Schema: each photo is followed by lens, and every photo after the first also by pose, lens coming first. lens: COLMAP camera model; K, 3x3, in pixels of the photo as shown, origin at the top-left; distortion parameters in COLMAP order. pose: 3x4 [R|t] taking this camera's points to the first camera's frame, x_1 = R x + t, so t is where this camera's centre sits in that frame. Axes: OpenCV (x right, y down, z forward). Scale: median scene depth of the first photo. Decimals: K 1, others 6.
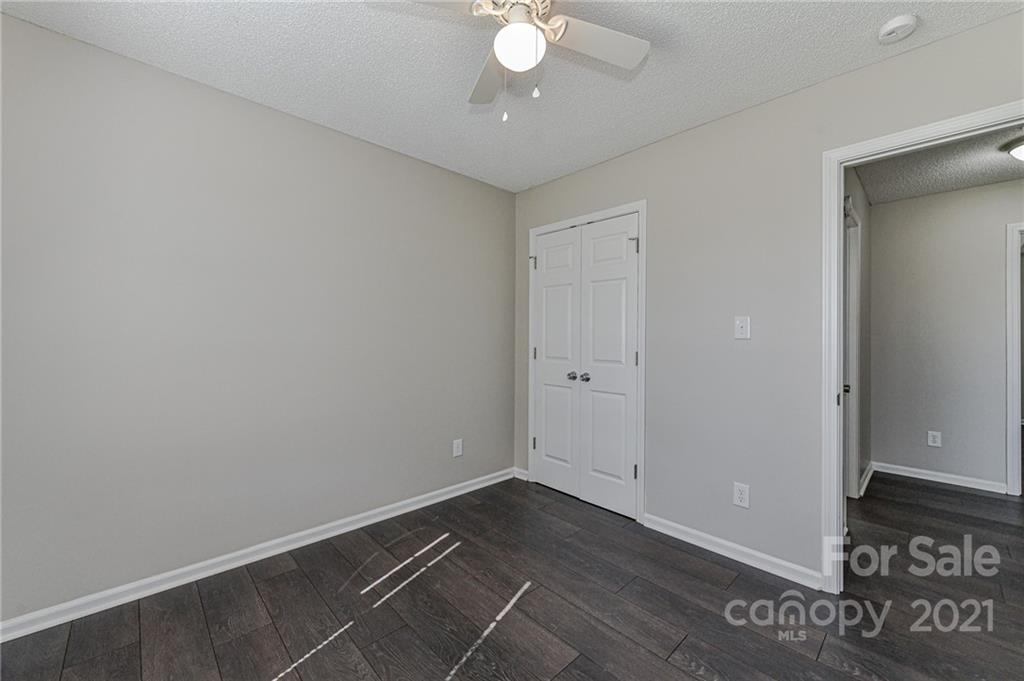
lens RADIAL K [[405.4, 0, 515.1], [0, 405.4, 334.9], [0, 0, 1]] dist [0.001562, -0.000005]
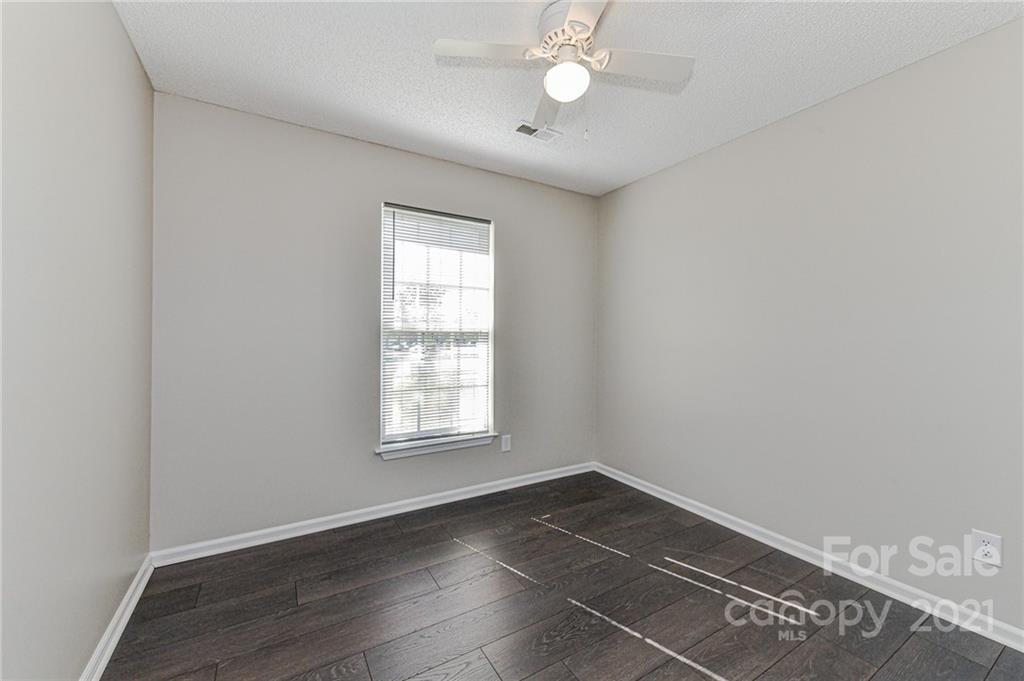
lens RADIAL K [[405.4, 0, 515.1], [0, 405.4, 334.9], [0, 0, 1]] dist [0.001562, -0.000005]
pose [[-0.212503, -0.007423, -0.977132, 0.932393], [-0.009027, 0.999943, -0.005633, 0.001381], [0.977119, 0.007624, -0.212558, 0.882346]]
